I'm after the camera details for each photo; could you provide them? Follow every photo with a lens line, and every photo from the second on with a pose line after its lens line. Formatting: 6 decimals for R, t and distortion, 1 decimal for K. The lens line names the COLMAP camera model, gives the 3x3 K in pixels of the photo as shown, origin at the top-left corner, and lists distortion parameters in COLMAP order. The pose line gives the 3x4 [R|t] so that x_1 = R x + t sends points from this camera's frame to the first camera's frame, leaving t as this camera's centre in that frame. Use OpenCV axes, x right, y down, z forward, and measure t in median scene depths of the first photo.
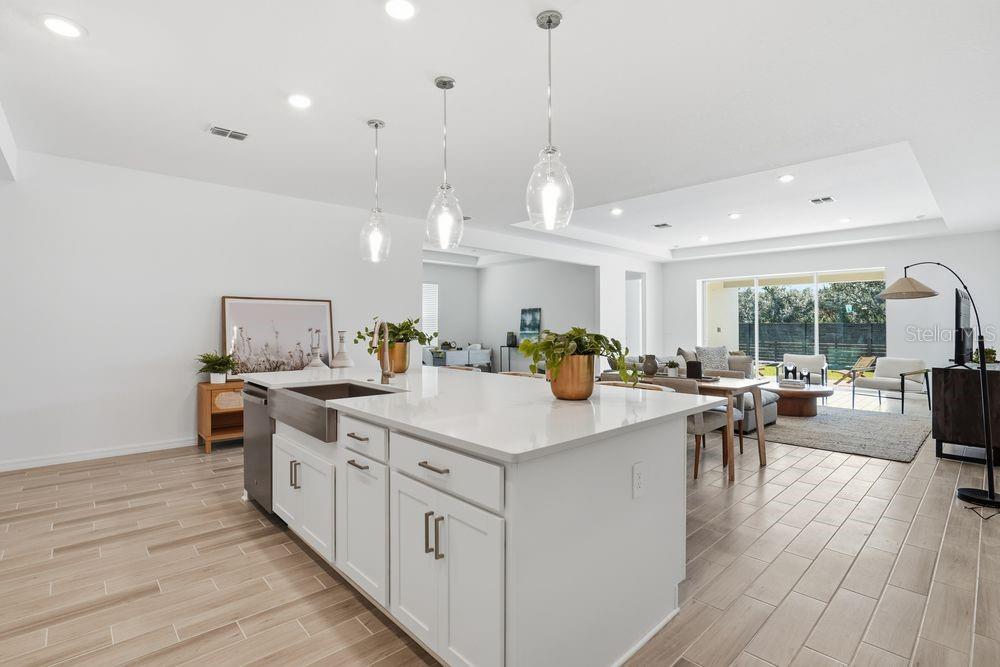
lens RADIAL K [[480.2, 0, 500.0], [0, 480.2, 321.2], [0, 0, 1]] dist [-0.028309, 0.000454]
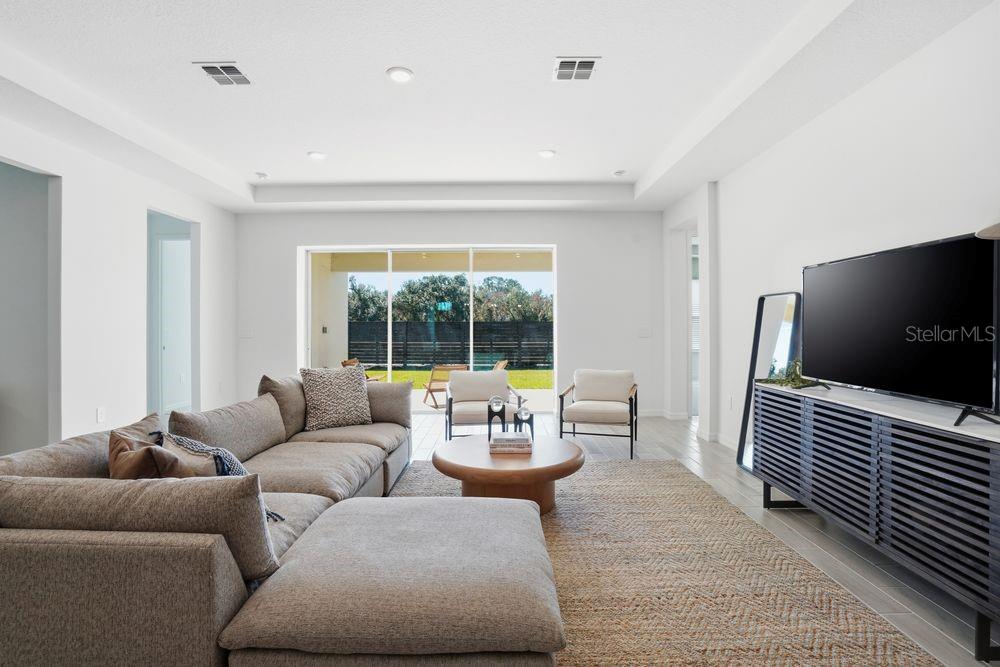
lens RADIAL K [[480.2, 0, 500.0], [0, 480.2, 321.2], [0, 0, 1]] dist [-0.028309, 0.000454]
pose [[0.687434, -0.000152, 0.726247, 0.155925], [-0.001402, 0.999998, 0.001536, 0.003877], [-0.726245, -0.002075, 0.687432, 0.414967]]
